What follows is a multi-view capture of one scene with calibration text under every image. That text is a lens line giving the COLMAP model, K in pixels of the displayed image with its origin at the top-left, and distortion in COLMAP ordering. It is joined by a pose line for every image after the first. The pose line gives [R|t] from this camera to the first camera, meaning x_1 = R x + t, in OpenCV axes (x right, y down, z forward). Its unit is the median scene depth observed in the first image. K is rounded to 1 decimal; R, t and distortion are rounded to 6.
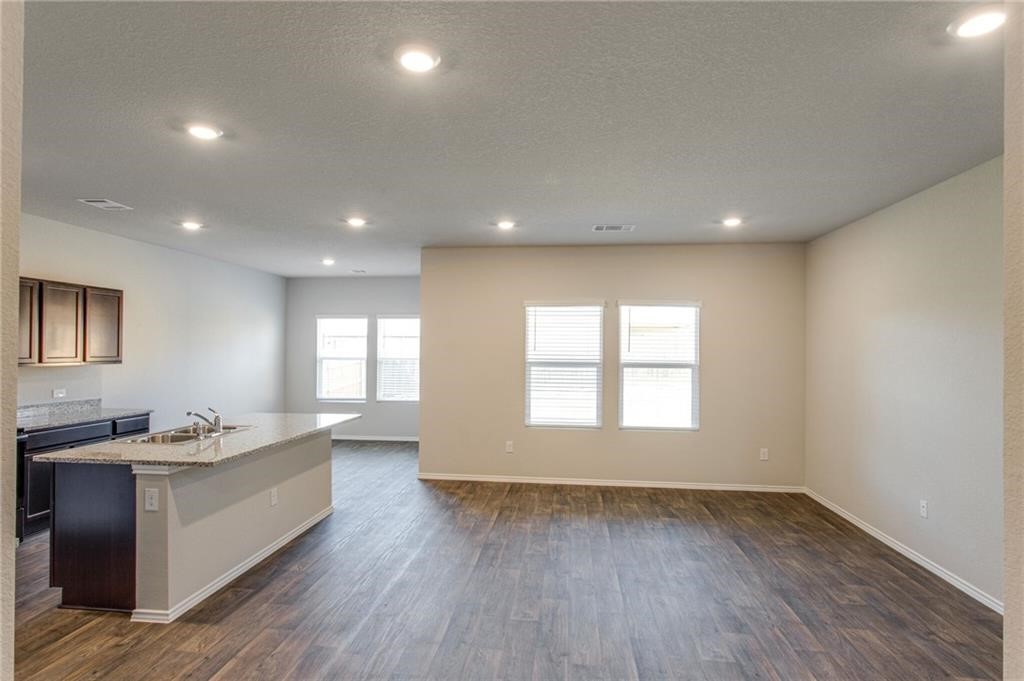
lens RADIAL K [[525.8, 0, 512.0], [0, 525.8, 340.5], [0, 0, 1]] dist [-0.004968, -0.000233]
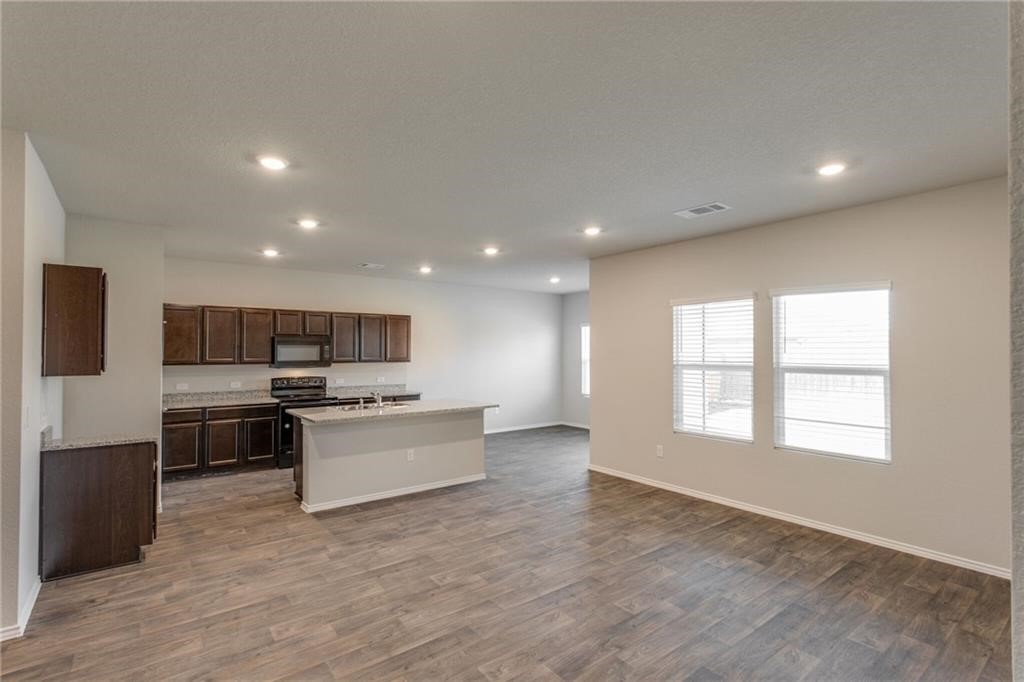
lens RADIAL K [[488.1, 0, 512.0], [0, 488.1, 341.0], [0, 0, 1]] dist [0.003697, 0.000290]
pose [[0.694537, -0.022880, -0.719093, 0.487008], [0.019261, 0.999727, -0.013205, 0.005335], [0.719199, -0.004679, 0.694788, 0.186891]]
